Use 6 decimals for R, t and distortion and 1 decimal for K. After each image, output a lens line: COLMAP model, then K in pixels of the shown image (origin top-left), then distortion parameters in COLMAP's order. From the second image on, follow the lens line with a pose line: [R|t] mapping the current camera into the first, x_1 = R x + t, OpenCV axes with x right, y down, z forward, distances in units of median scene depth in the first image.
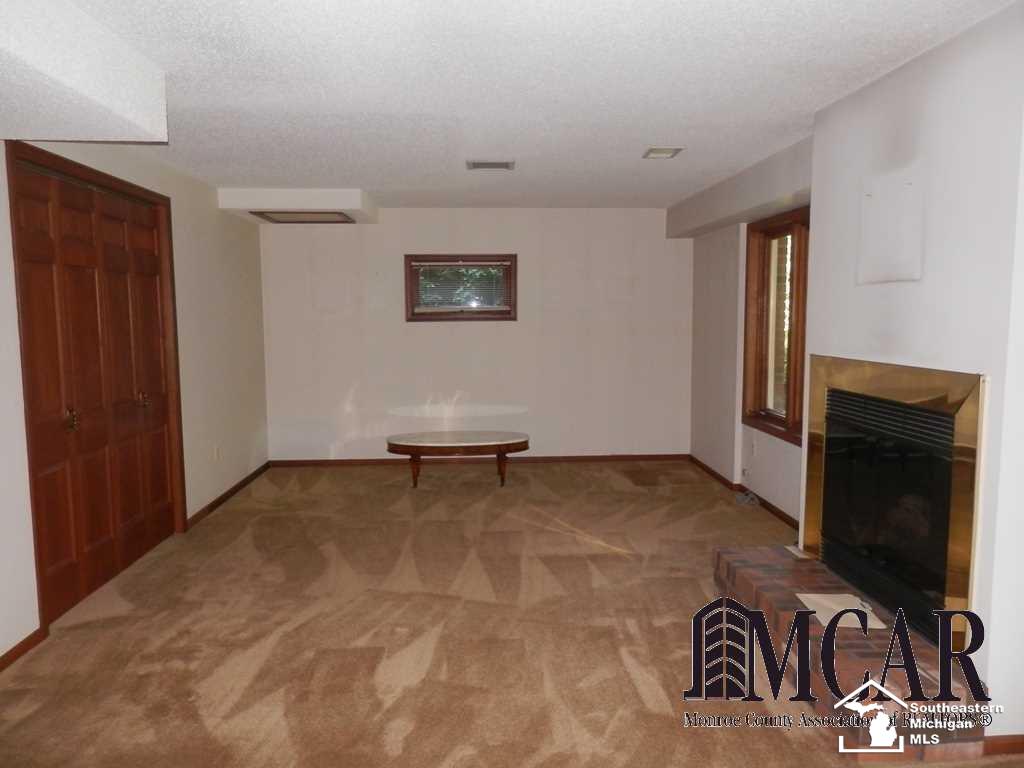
lens RADIAL K [[767.8, 0, 517.3], [0, 767.8, 386.0], [0, 0, 1]] dist [0.000695, -0.009192]
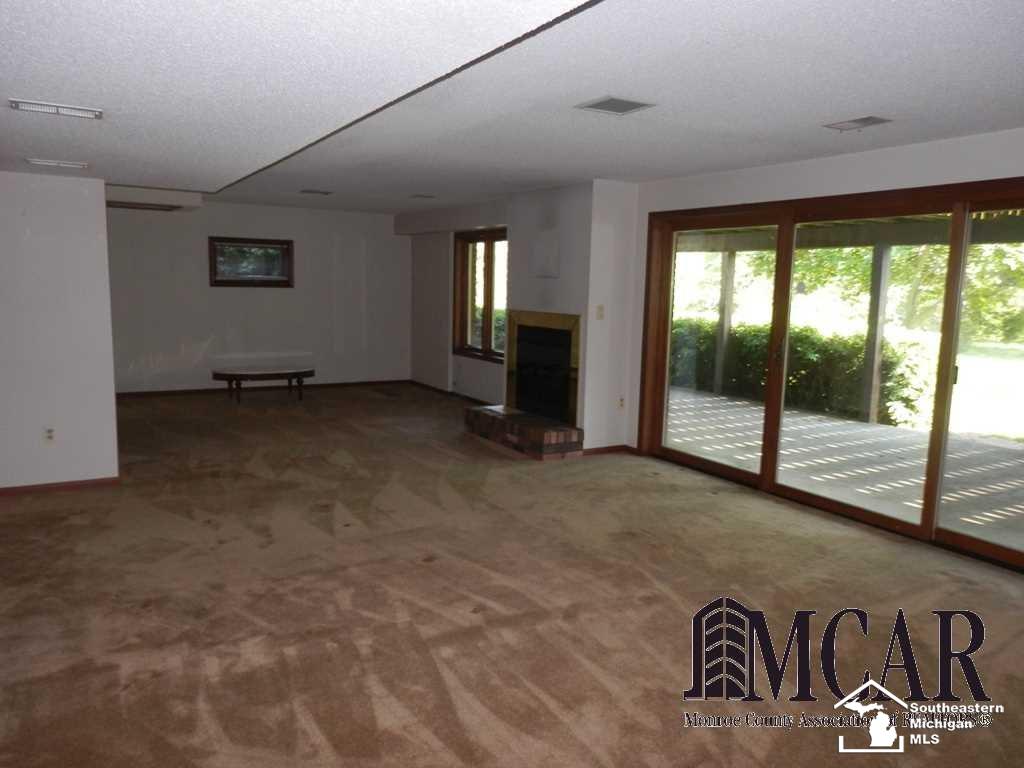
lens RADIAL K [[767.8, 0, 517.3], [0, 767.8, 386.0], [0, 0, 1]] dist [0.000695, -0.009192]
pose [[0.888507, -0.032247, 0.457729, -0.314825], [0.012497, 0.998858, 0.046111, 0.038657], [-0.458693, -0.035250, 0.887895, -0.490014]]
